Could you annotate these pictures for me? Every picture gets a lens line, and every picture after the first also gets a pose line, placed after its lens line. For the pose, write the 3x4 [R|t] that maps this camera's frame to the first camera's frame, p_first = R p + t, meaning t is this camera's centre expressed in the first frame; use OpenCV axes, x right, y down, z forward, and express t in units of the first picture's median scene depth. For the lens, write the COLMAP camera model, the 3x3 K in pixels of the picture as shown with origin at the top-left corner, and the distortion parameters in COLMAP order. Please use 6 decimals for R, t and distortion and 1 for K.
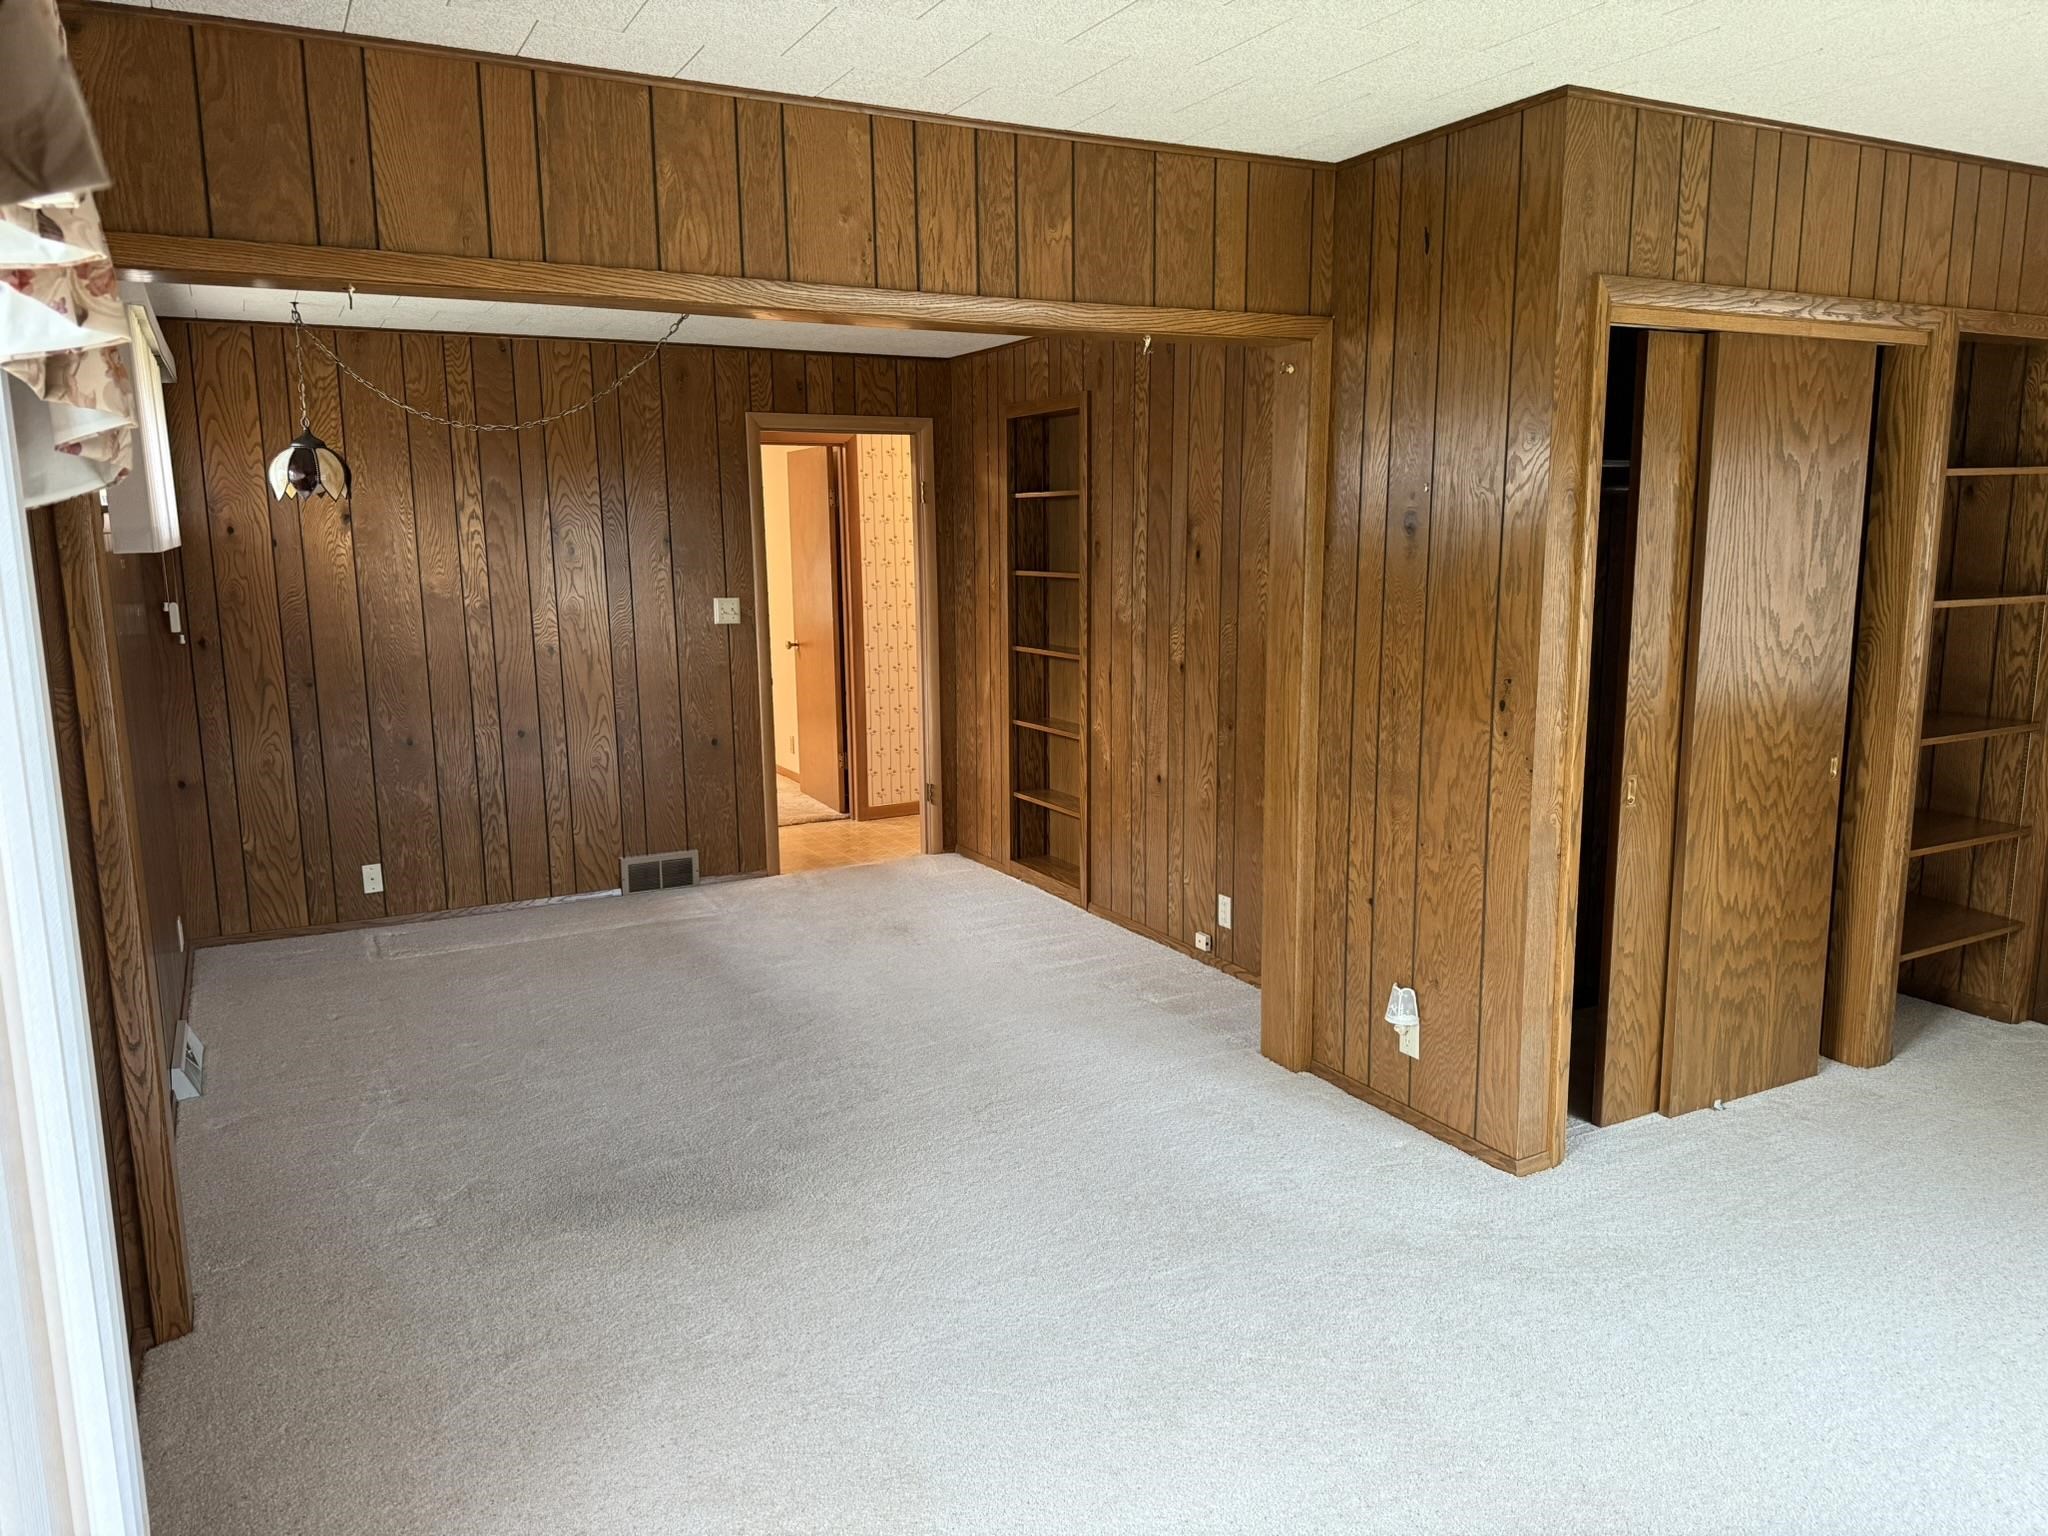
lens RADIAL K [[1422.6, 0, 1015.9], [0, 1422.6, 774.7], [0, 0, 1]] dist [0.065752, -0.073448]
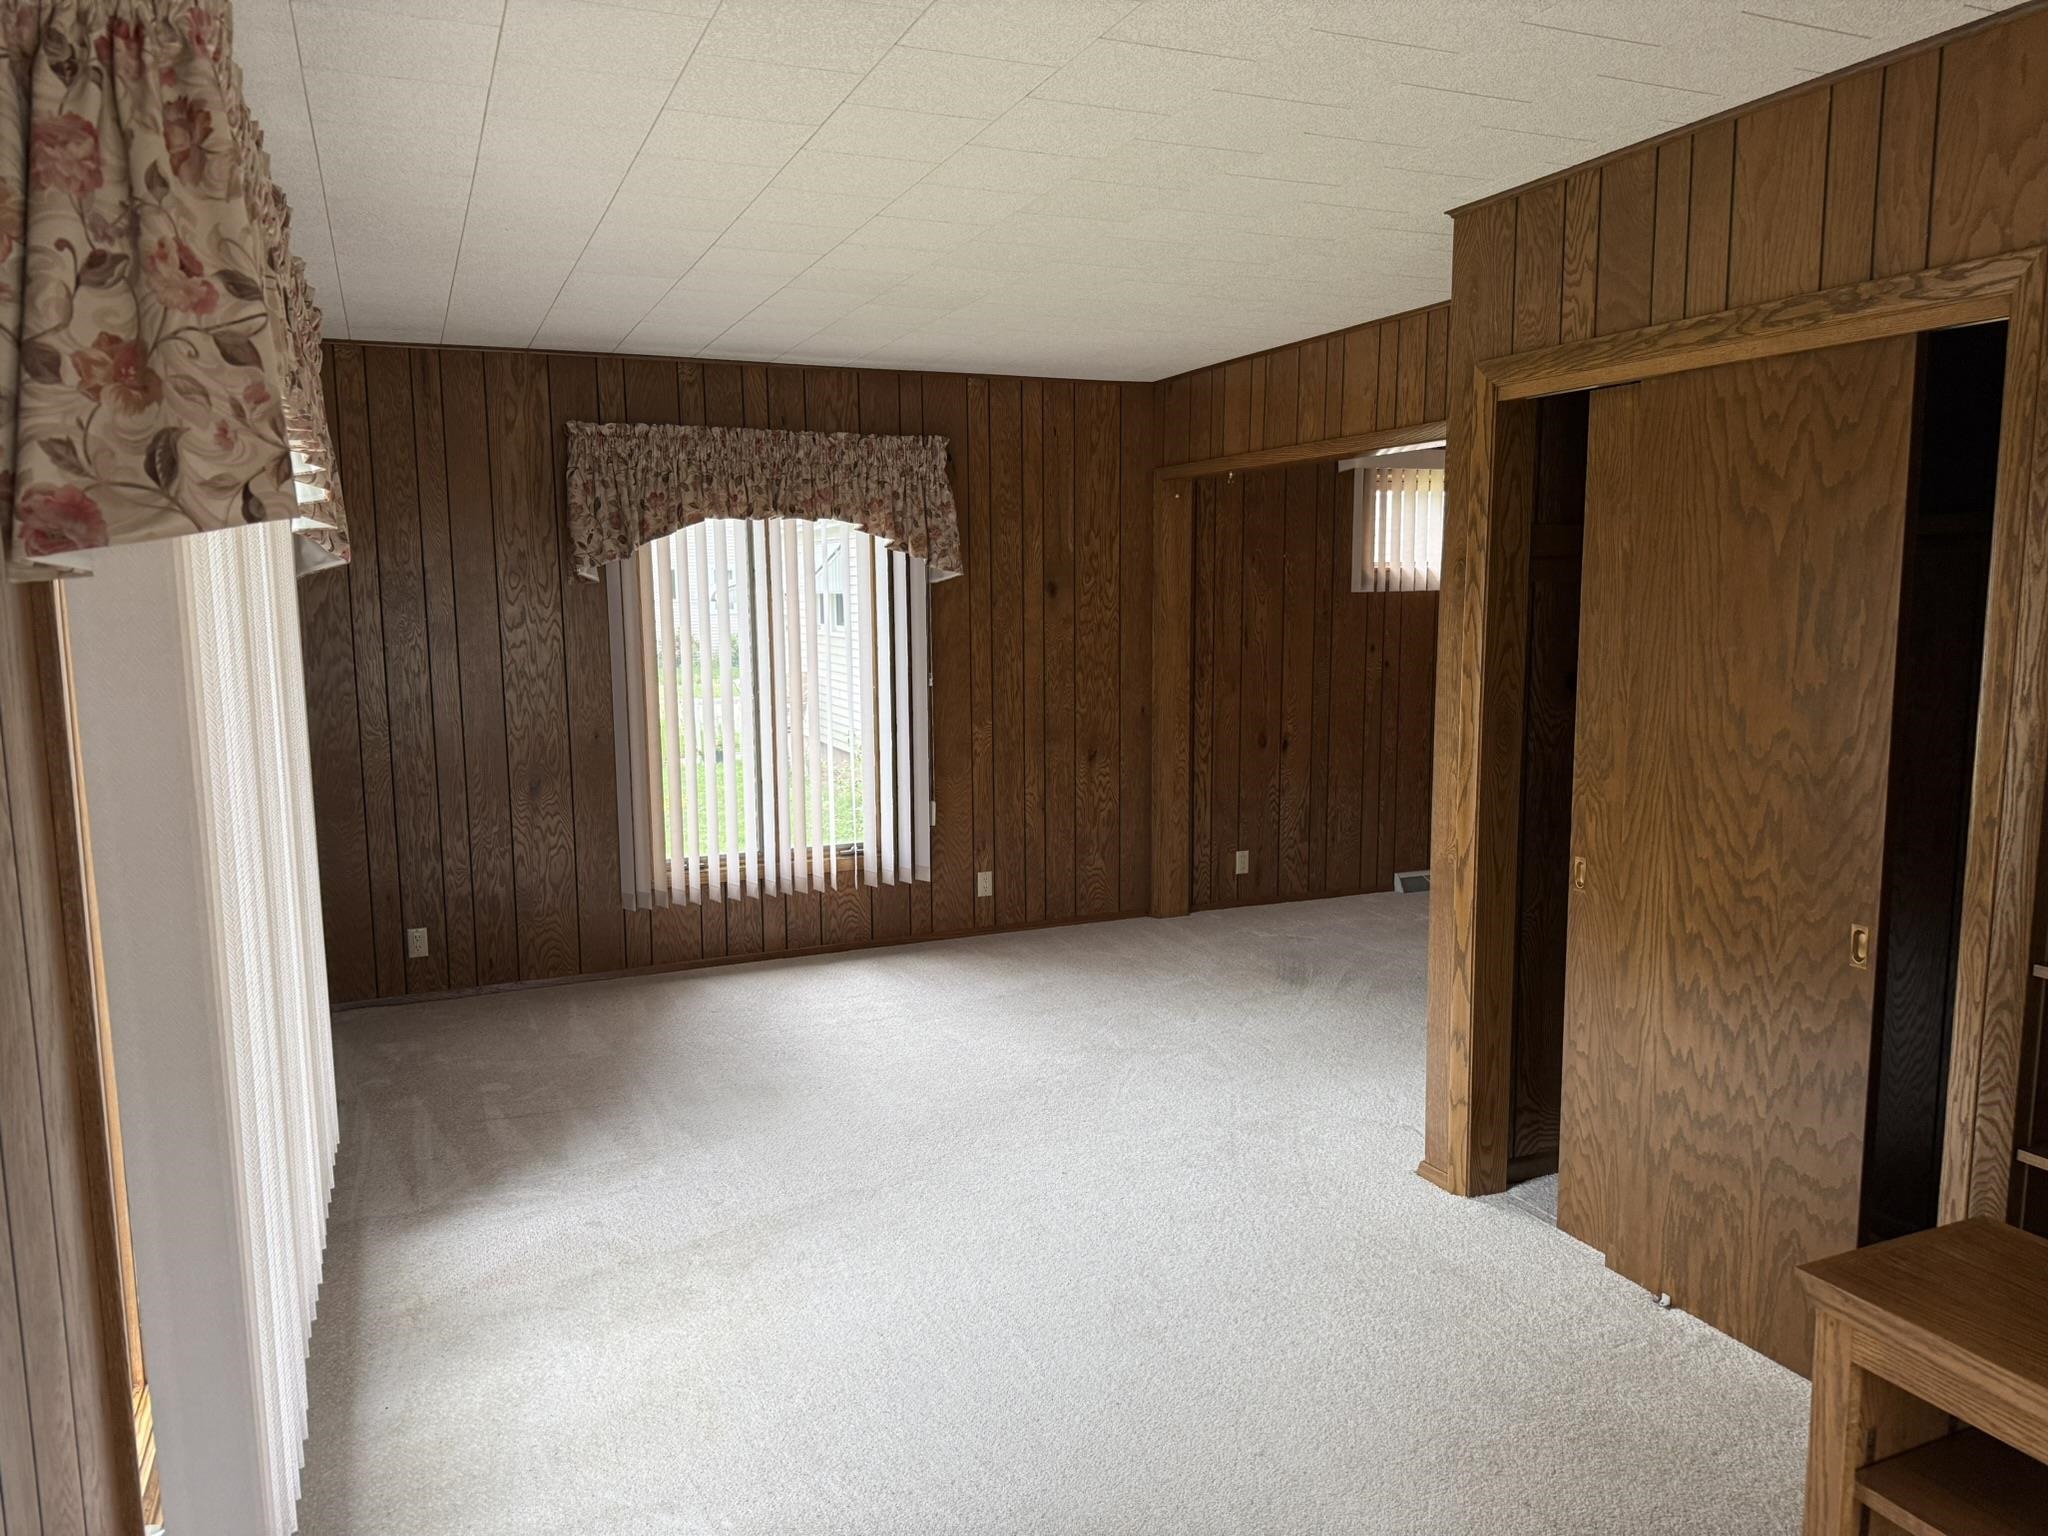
lens RADIAL K [[1422.6, 0, 1015.9], [0, 1422.6, 774.7], [0, 0, 1]] dist [0.065752, -0.073448]
pose [[-0.080916, 0.147919, -0.985684, 1.333460], [-0.155934, 0.974871, 0.159097, -0.139557], [0.984448, 0.166575, -0.055817, 0.660655]]
